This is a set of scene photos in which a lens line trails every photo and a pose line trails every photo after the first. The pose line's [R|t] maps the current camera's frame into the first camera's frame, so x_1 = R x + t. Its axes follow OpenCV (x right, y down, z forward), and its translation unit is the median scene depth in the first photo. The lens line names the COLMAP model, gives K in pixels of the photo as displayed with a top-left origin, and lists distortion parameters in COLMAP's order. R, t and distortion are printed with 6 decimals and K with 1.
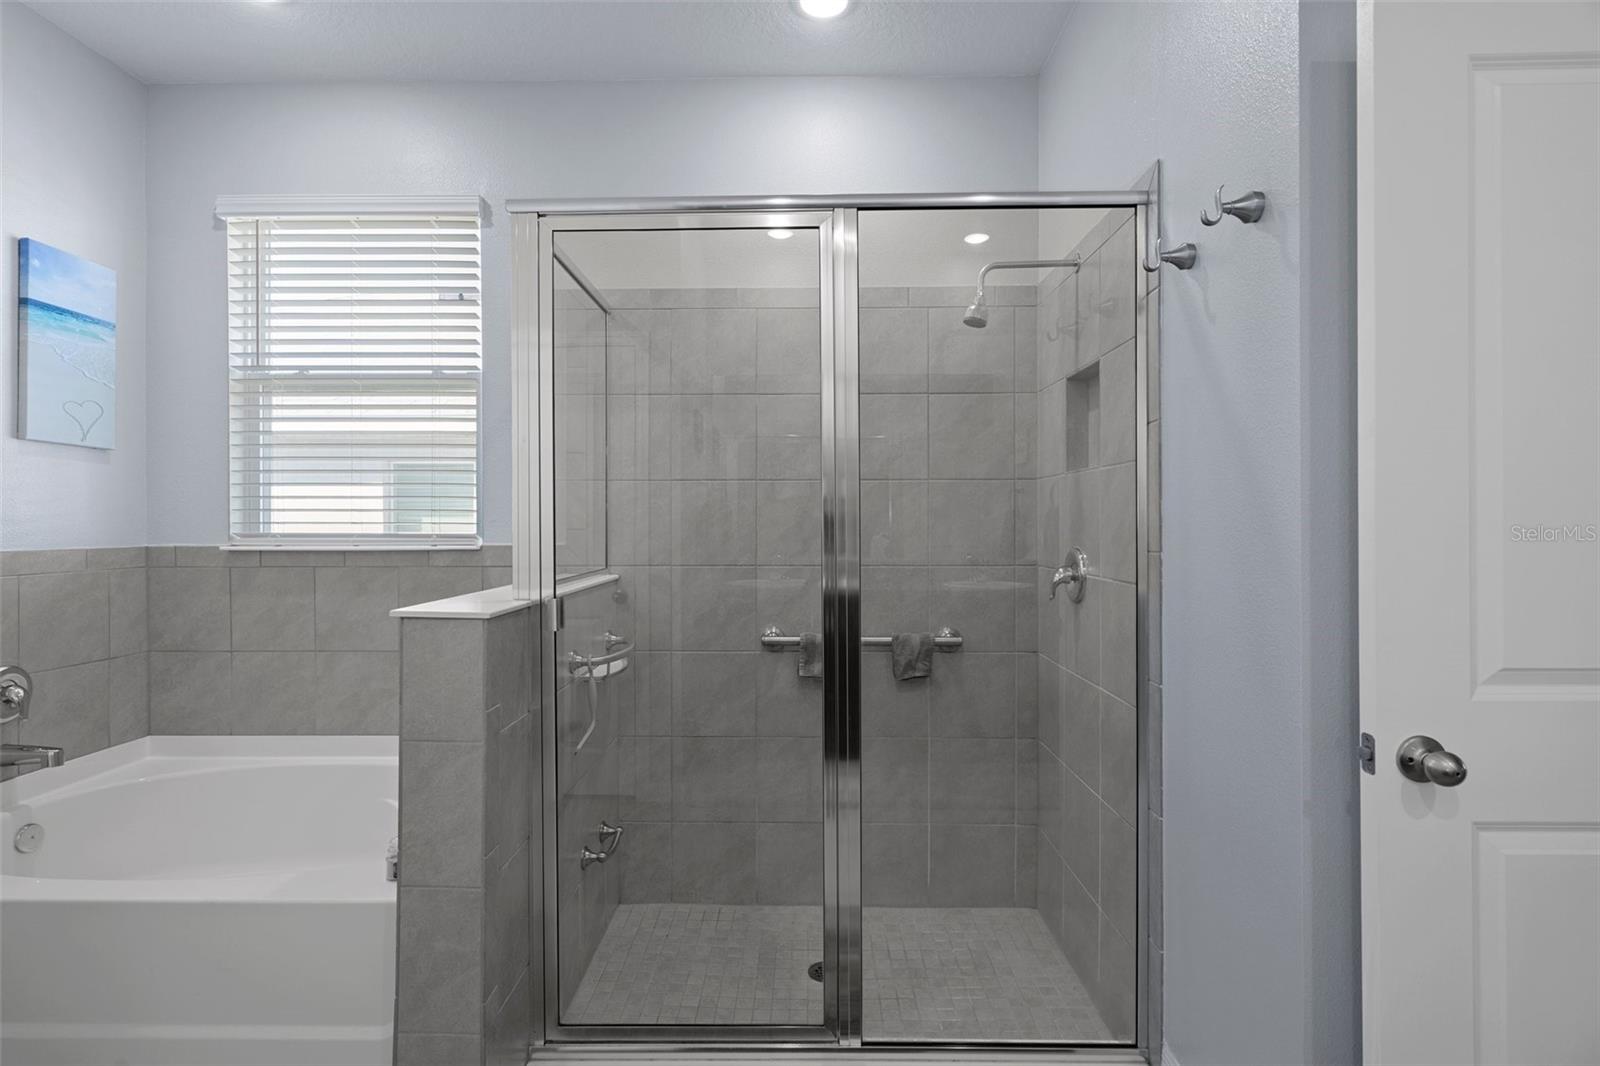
lens RADIAL K [[801.3, 0, 797.2], [0, 801.3, 509.4], [0, 0, 1]] dist [-0.000294, 0.000844]
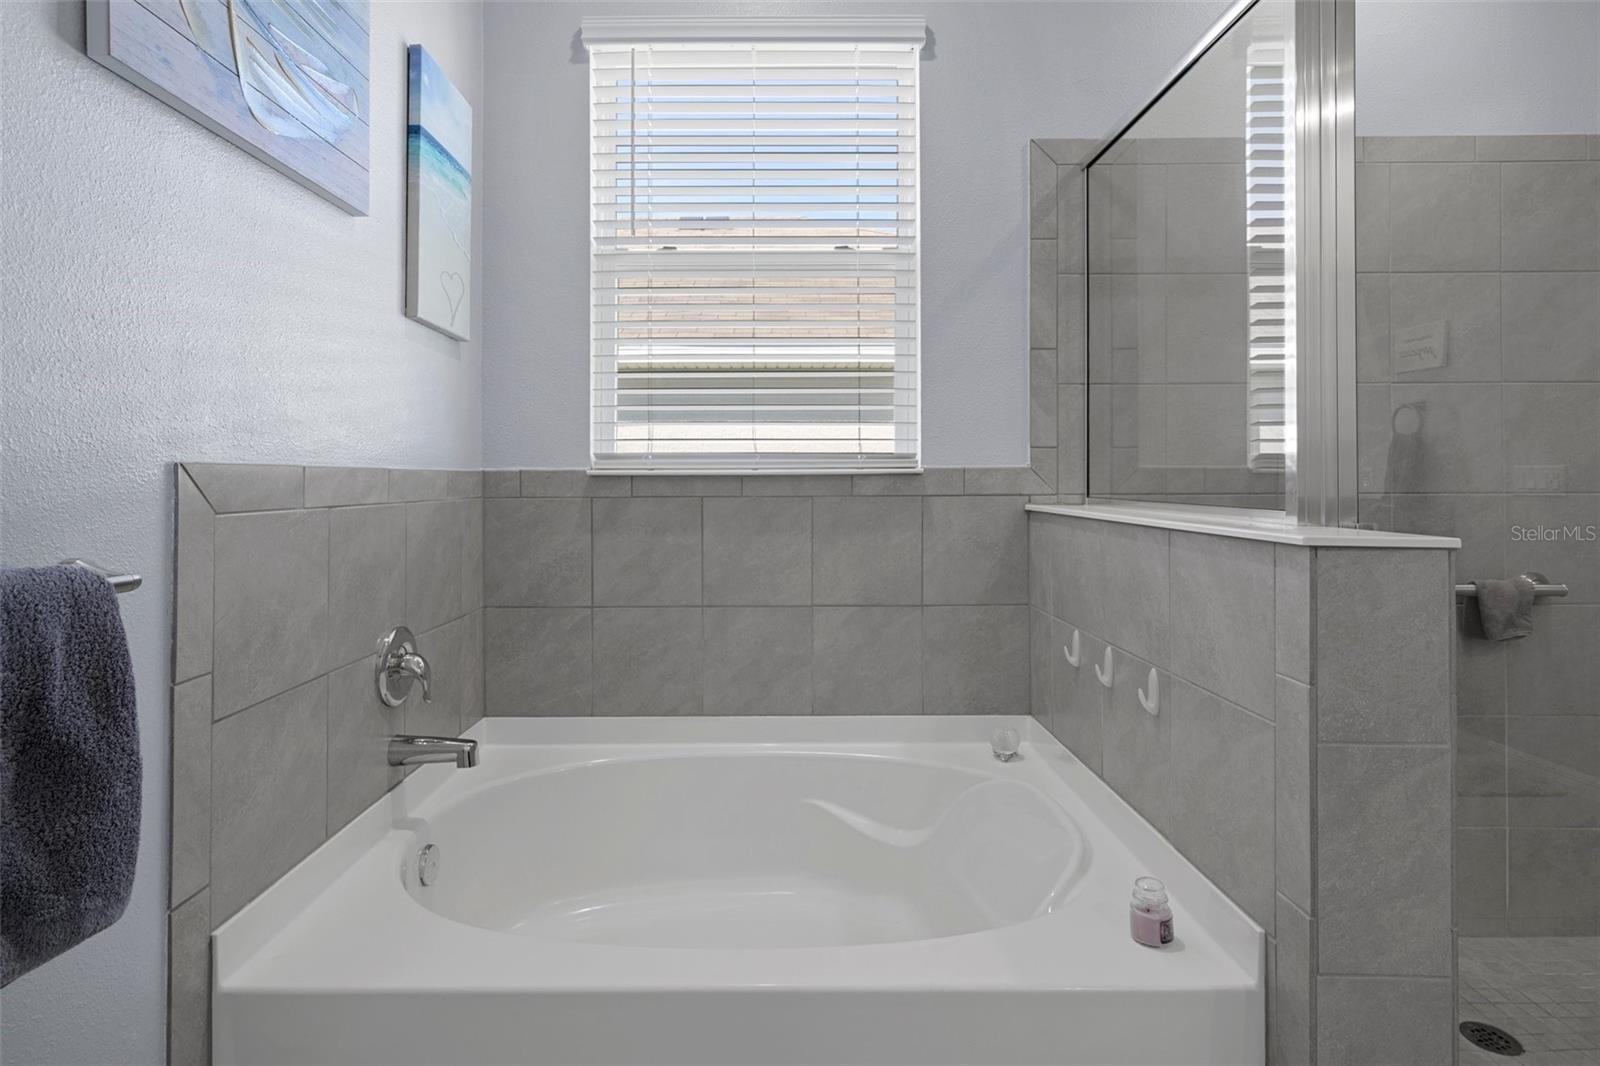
lens RADIAL K [[832.5, 0, 795.1], [0, 832.5, 448.9], [0, 0, 1]] dist [0.002635, 0.001325]
pose [[0.999883, -0.001290, 0.015230, -0.527741], [0.001505, 0.999900, -0.014072, 0.037319], [-0.015210, 0.014093, 0.999785, 0.196254]]
